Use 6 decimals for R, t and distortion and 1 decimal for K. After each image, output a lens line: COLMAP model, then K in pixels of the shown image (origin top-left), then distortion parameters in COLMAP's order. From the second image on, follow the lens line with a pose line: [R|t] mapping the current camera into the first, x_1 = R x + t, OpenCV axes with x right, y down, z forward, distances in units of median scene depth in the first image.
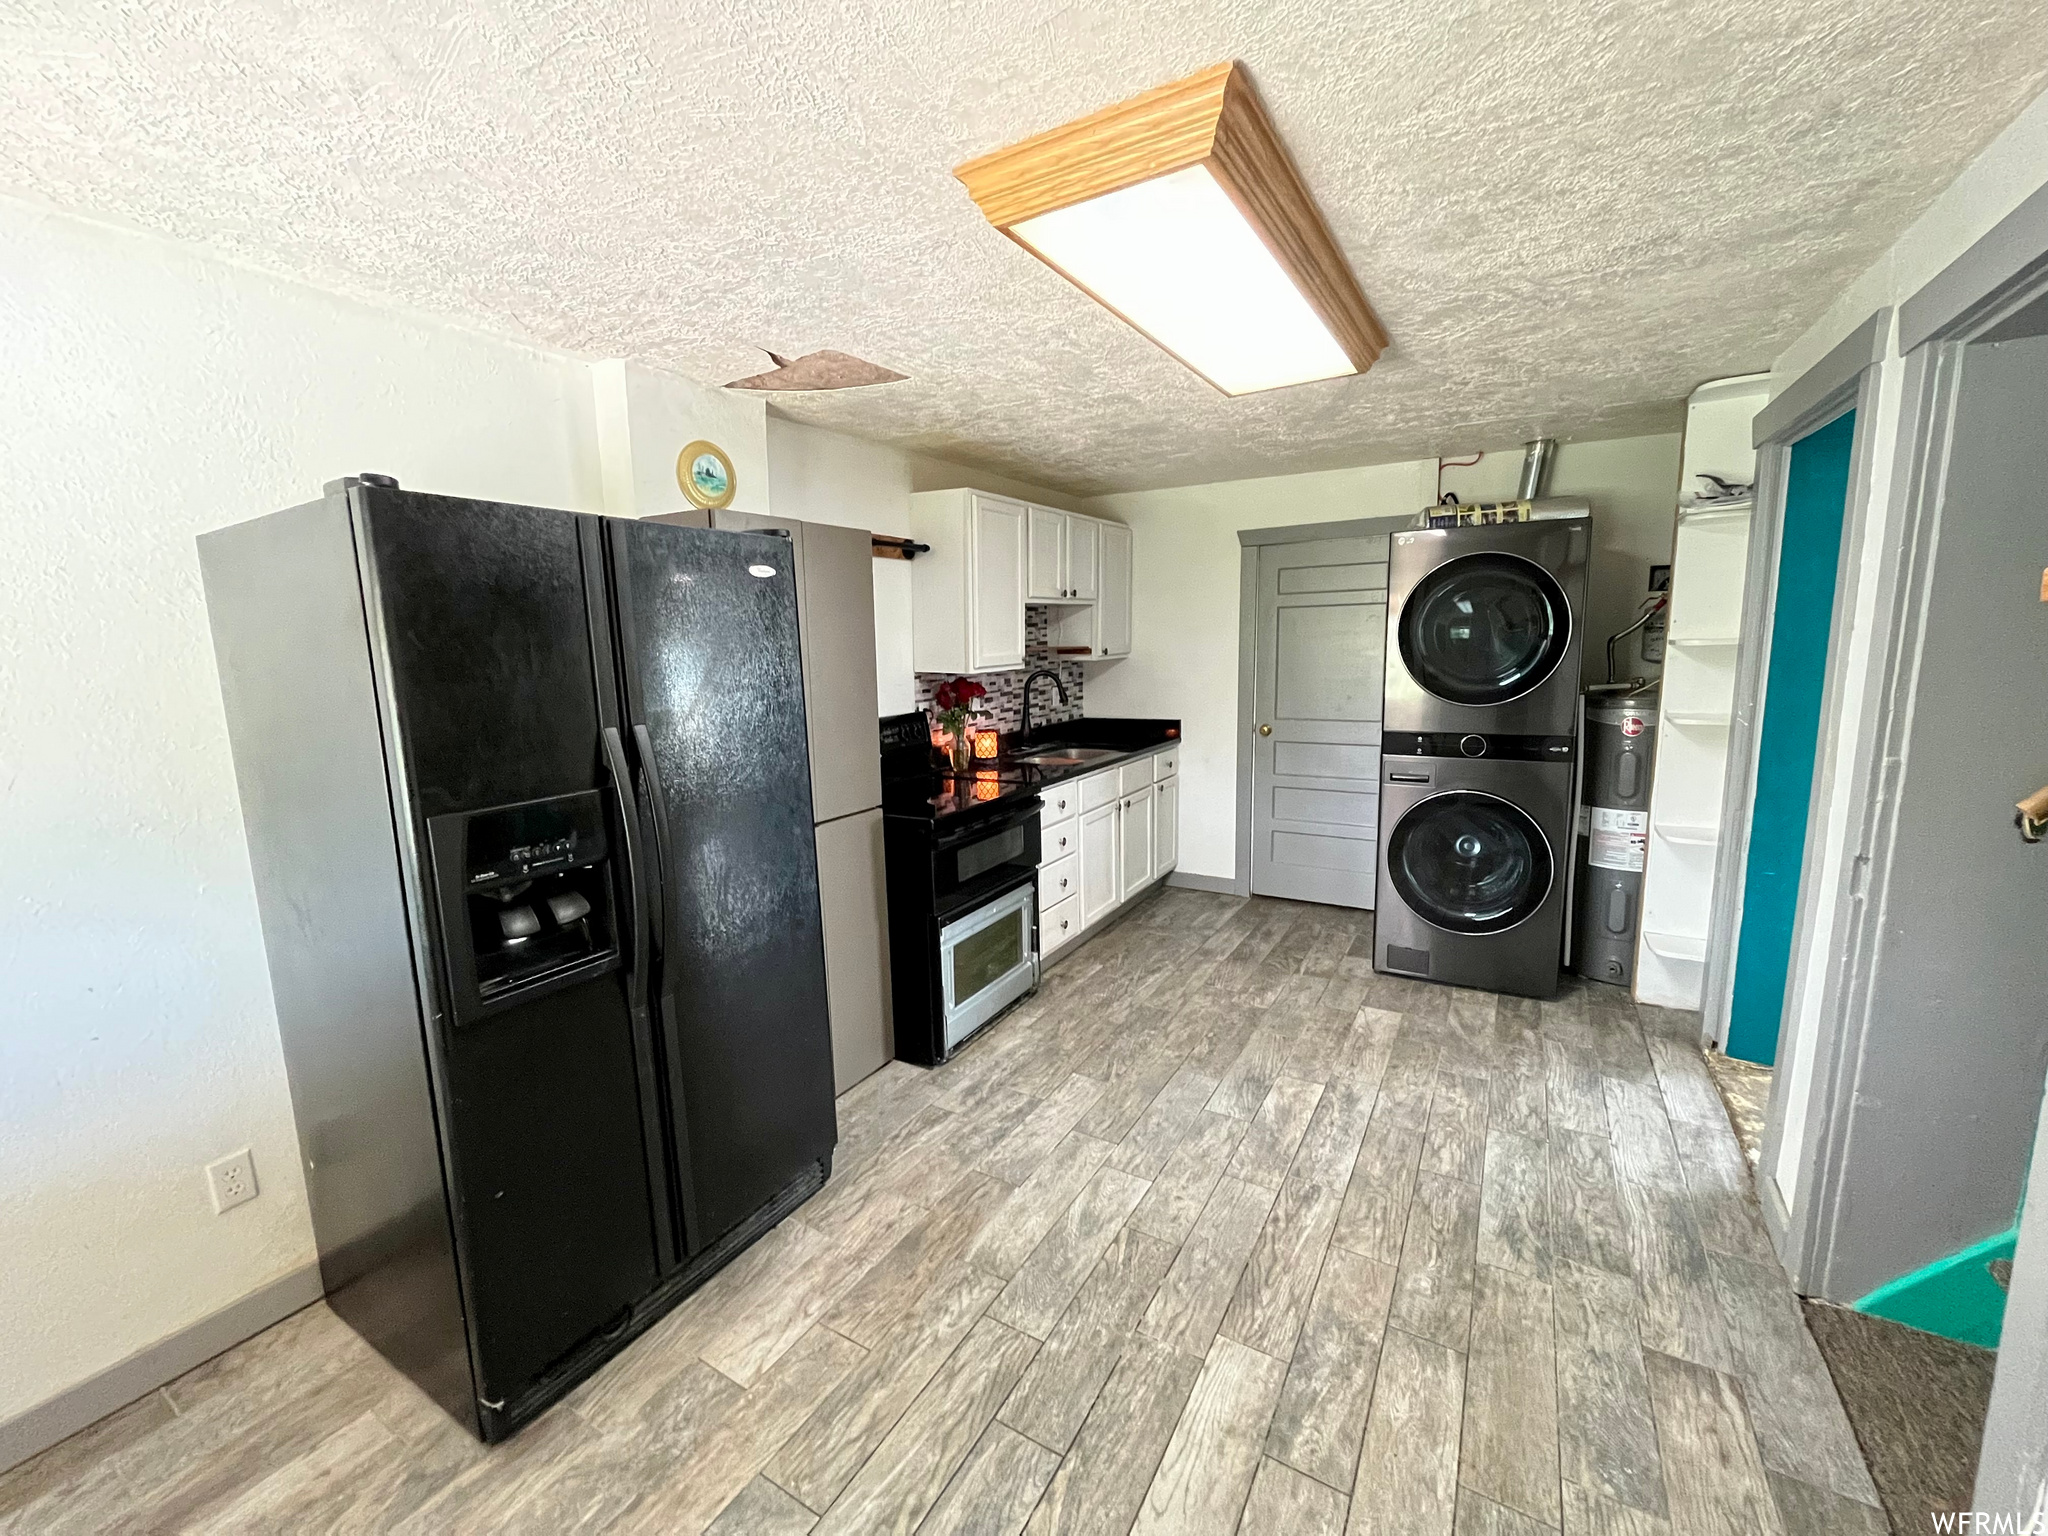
lens RADIAL K [[823.0, 0, 1024.2], [0, 823.0, 758.4], [0, 0, 1]] dist [-0.001490, -0.000081]
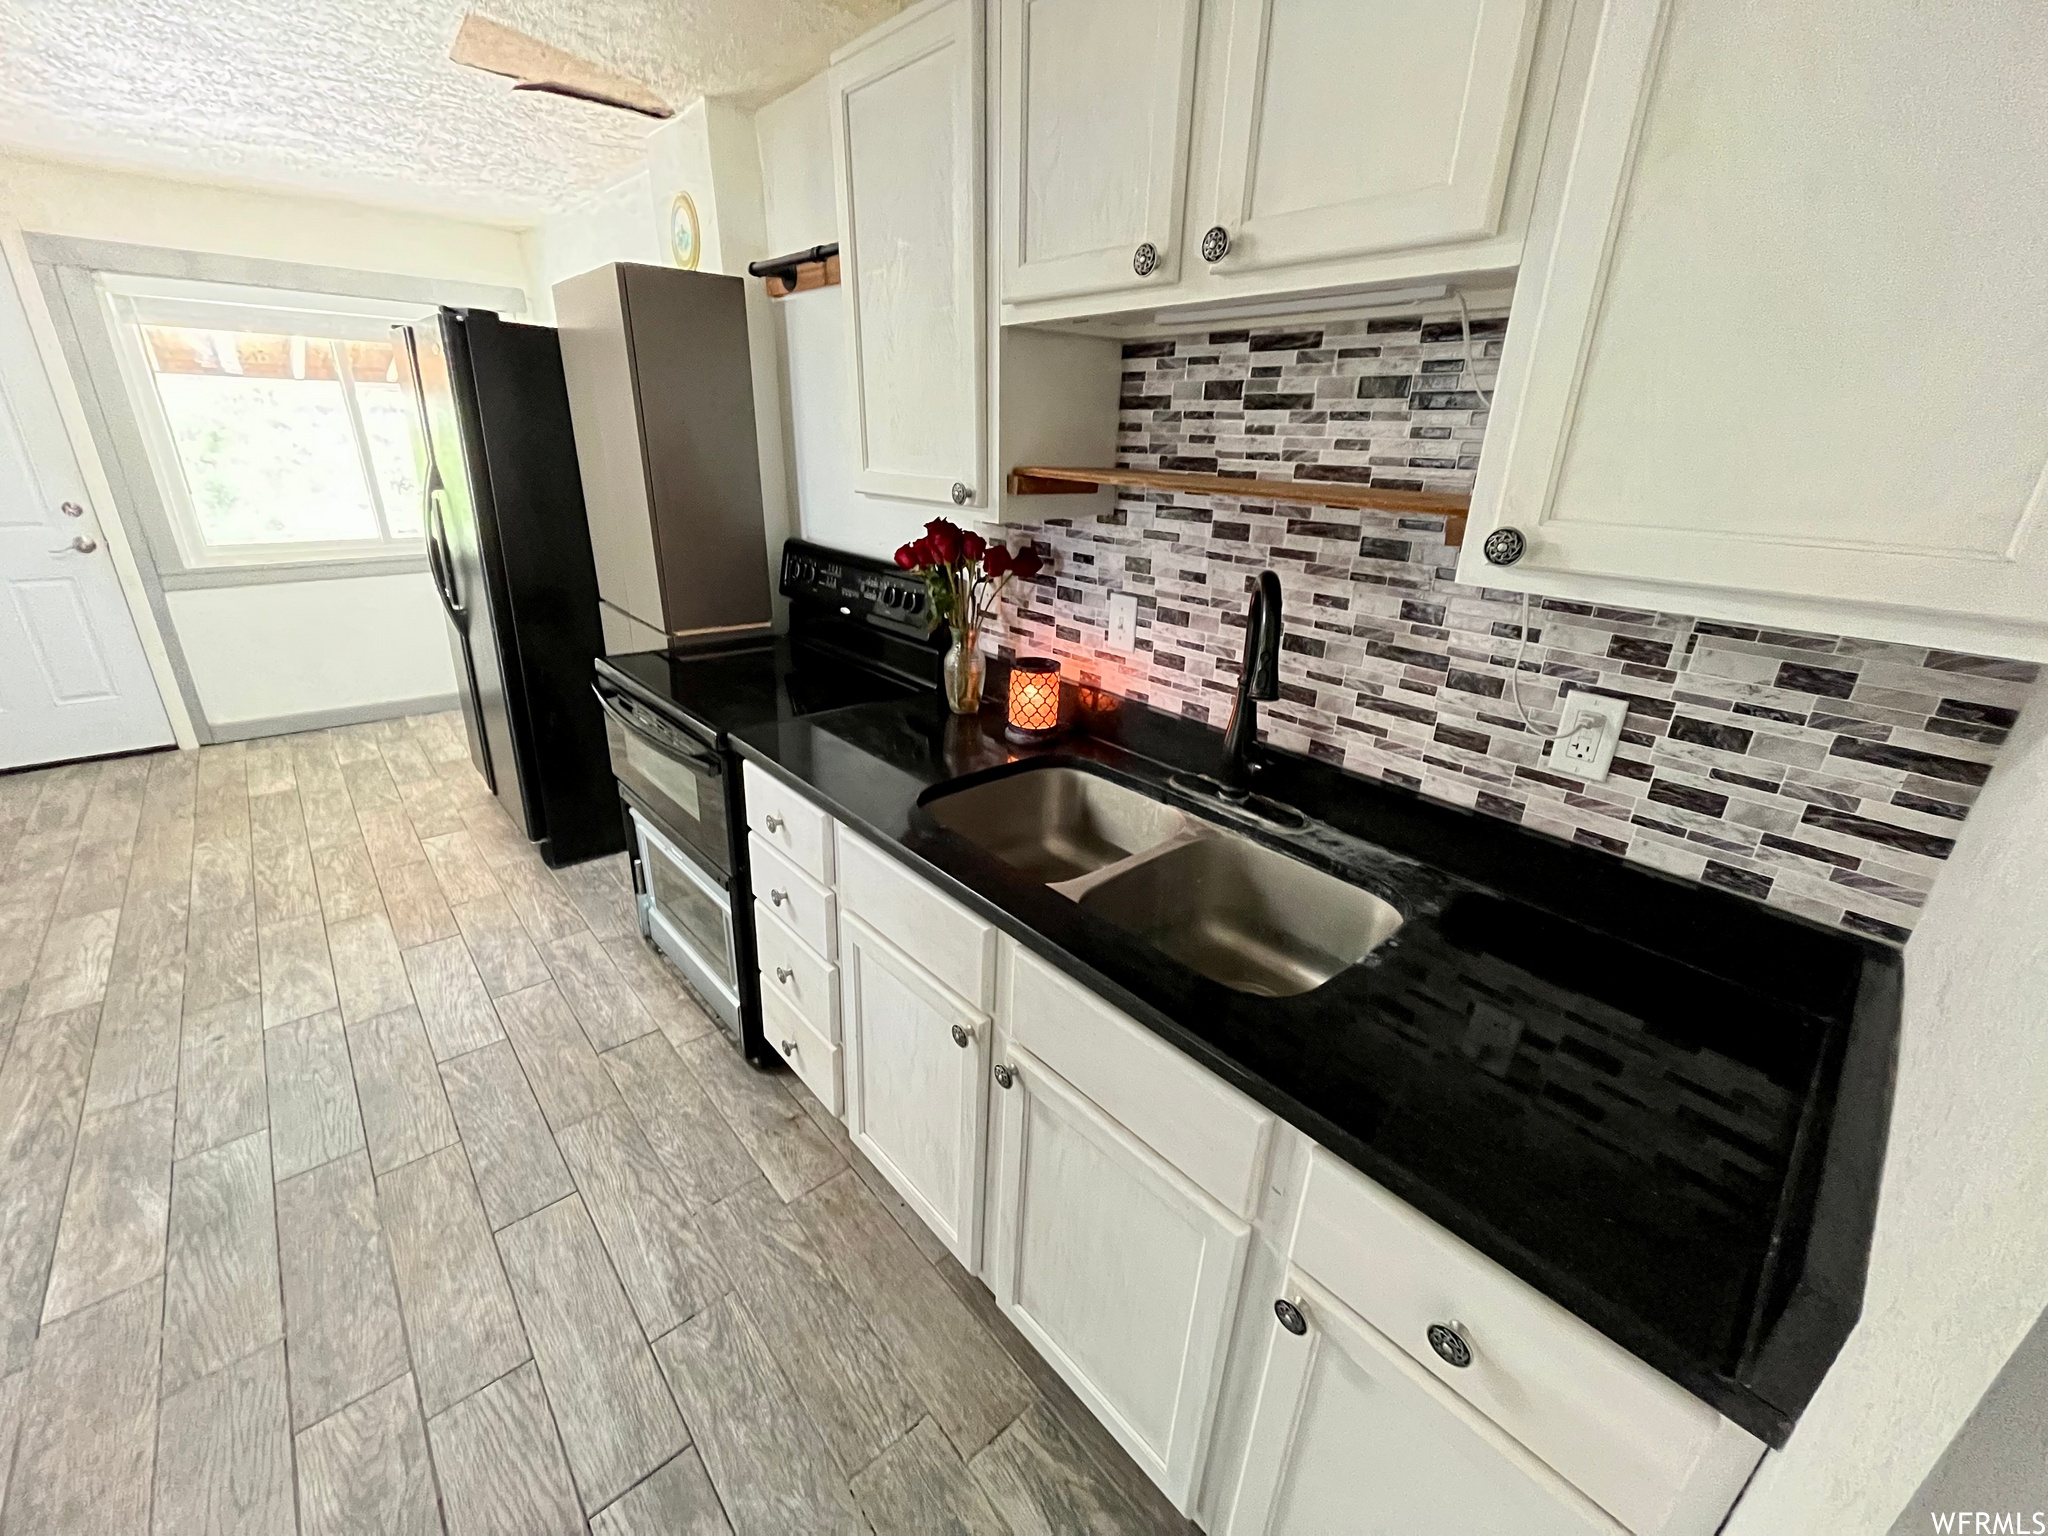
lens RADIAL K [[823.0, 0, 1024.2], [0, 823.0, 758.4], [0, 0, 1]] dist [-0.001490, -0.000081]
pose [[-0.294499, 0.359349, -0.885516, 0.458890], [-0.167600, 0.892827, 0.418055, -0.219641], [0.940841, 0.271529, -0.202709, 1.425465]]
